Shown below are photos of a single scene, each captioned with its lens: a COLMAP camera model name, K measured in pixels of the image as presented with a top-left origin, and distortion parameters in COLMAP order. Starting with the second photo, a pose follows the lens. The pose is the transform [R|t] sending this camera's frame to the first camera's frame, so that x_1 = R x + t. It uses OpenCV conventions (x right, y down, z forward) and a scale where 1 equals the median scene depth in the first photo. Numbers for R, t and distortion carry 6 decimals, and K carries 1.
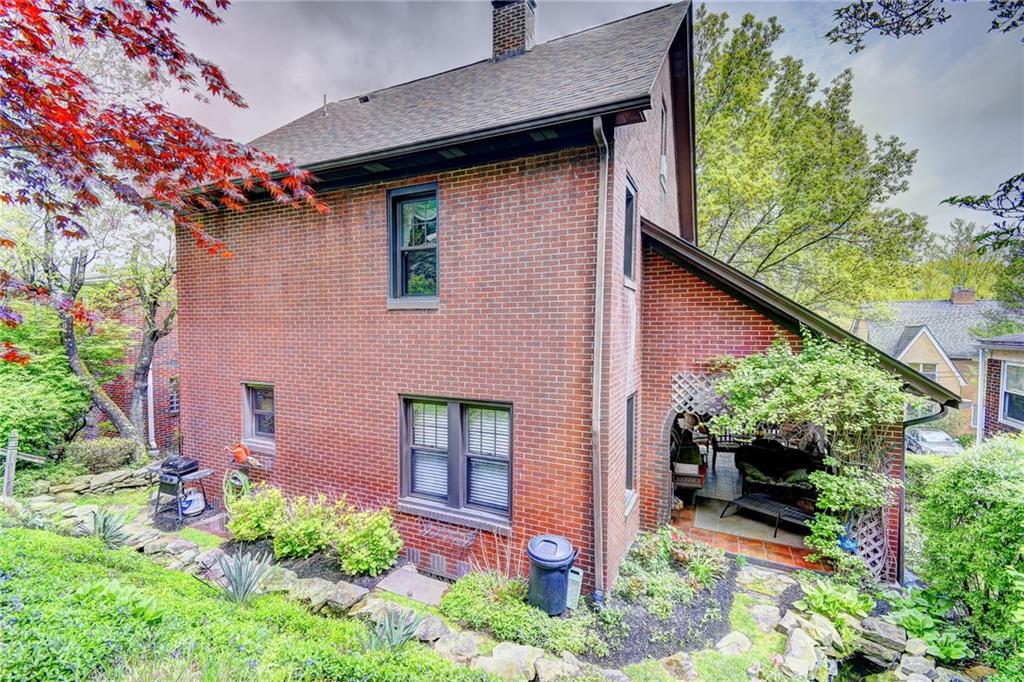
lens RADIAL K [[454.8, 0, 513.6], [0, 454.8, 345.5], [0, 0, 1]] dist [0.035697, -0.015581]
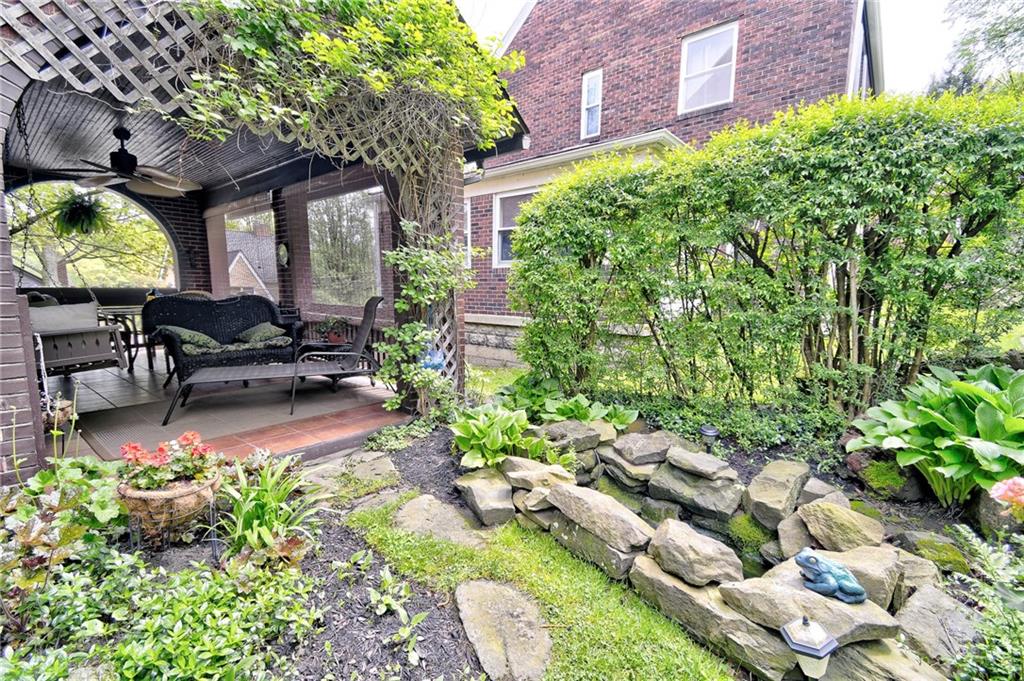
lens RADIAL K [[454.8, 0, 513.6], [0, 454.8, 345.0], [0, 0, 1]] dist [0.035697, -0.015581]
pose [[0.252315, -0.129410, 0.958953, 0.154699], [0.049069, 0.991453, 0.120885, 0.334611], [-0.966400, 0.016554, 0.256509, 0.727643]]
